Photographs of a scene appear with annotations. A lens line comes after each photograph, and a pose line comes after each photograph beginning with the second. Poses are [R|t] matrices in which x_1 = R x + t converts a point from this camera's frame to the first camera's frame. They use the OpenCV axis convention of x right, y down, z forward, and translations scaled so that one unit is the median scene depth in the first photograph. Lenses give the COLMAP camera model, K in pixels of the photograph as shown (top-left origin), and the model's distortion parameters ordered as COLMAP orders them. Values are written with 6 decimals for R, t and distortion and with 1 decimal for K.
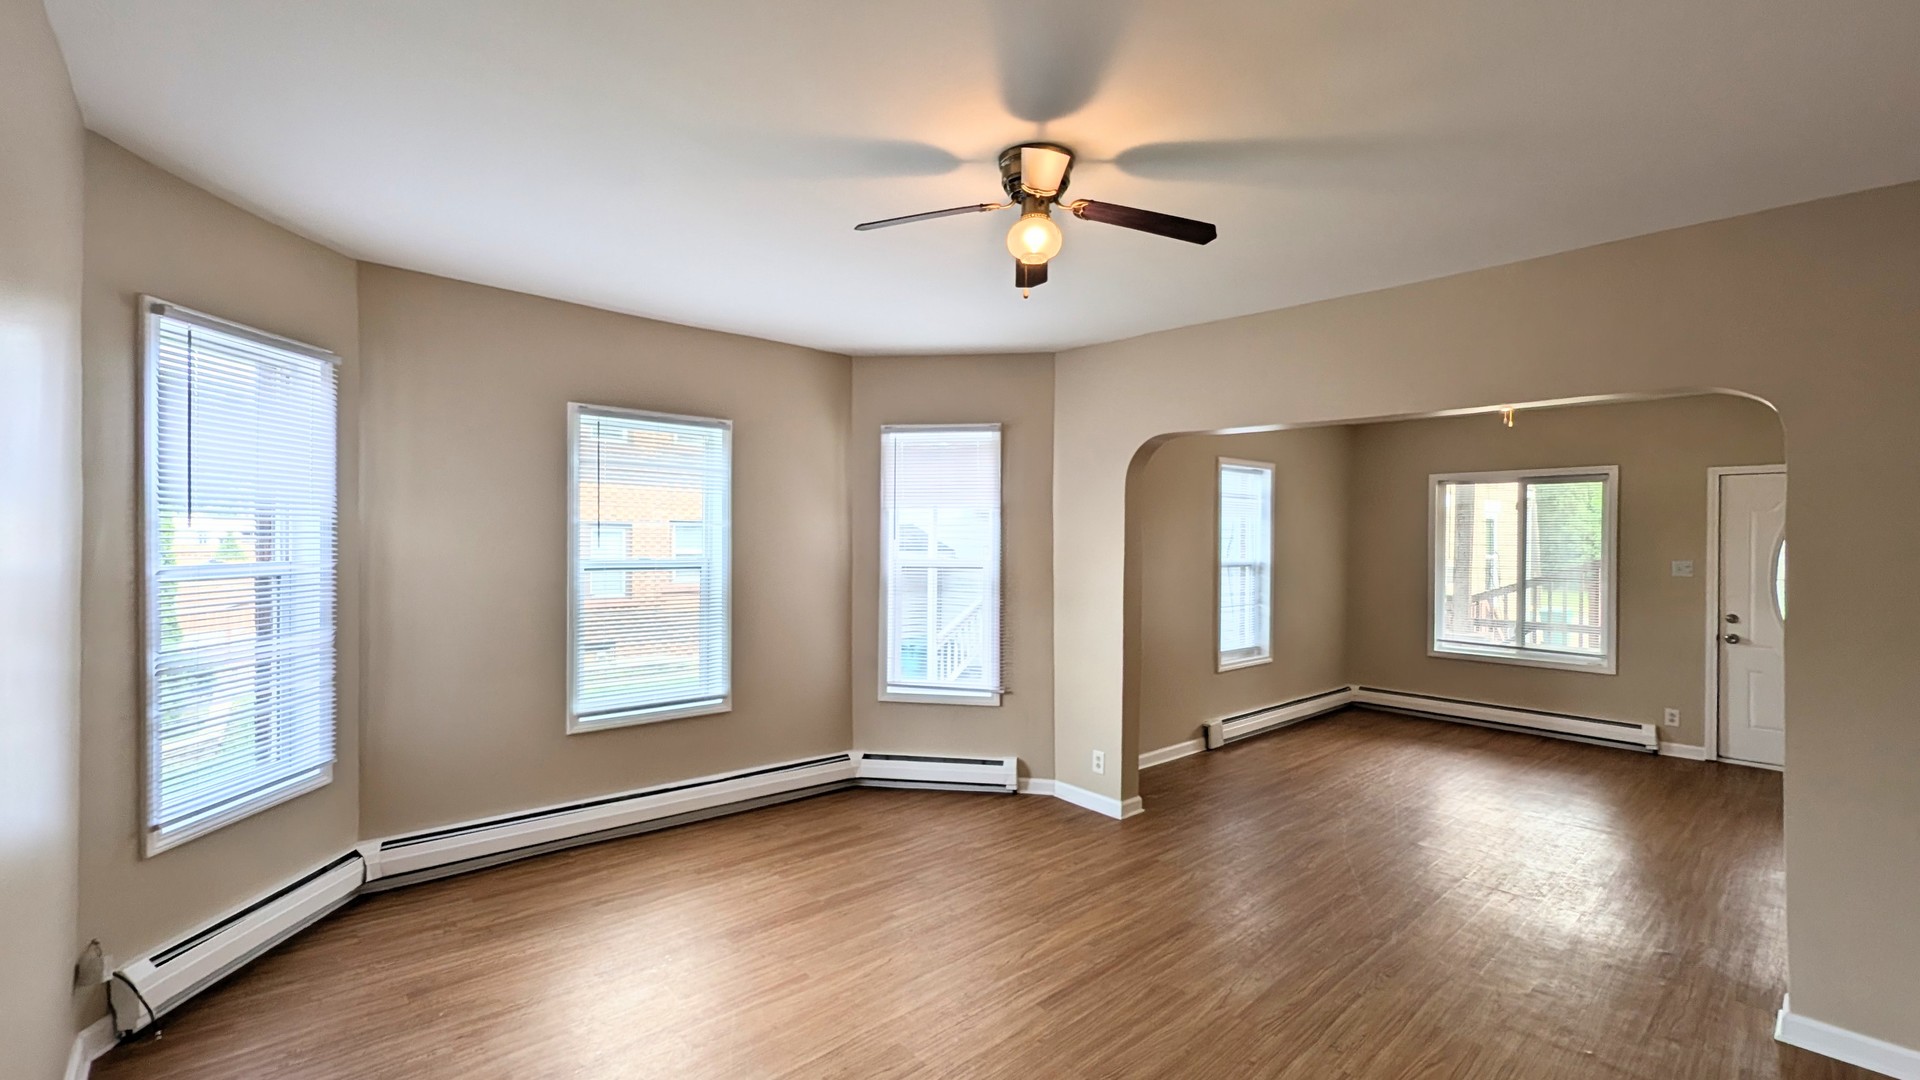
lens RADIAL K [[793.0, 0, 941.6], [0, 793.0, 545.3], [0, 0, 1]] dist [-0.000514, 0.000469]
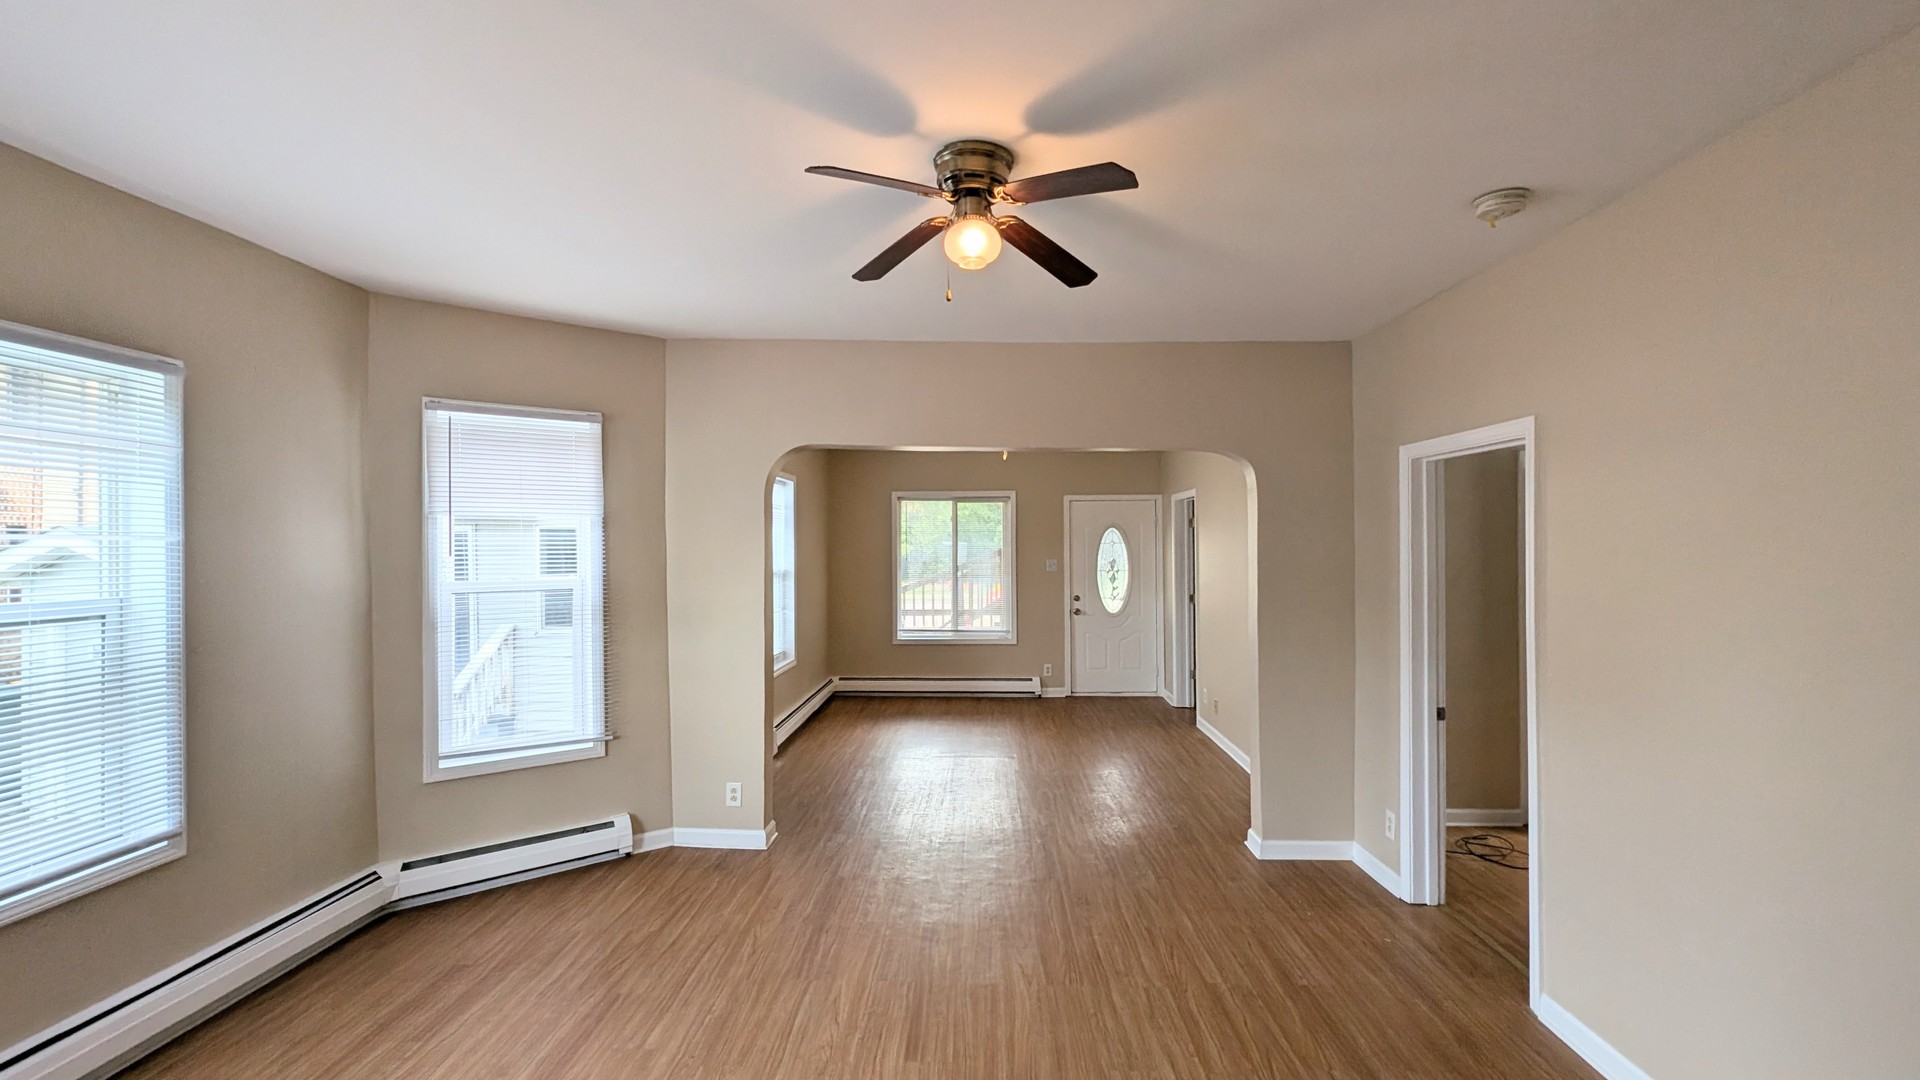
lens RADIAL K [[793.0, 0, 941.6], [0, 793.0, 545.3], [0, 0, 1]] dist [-0.000514, 0.000469]
pose [[0.694252, -0.010740, 0.719652, -0.271444], [0.014854, 0.999889, 0.000592, -0.011564], [-0.719579, 0.010279, 0.694334, 0.171005]]
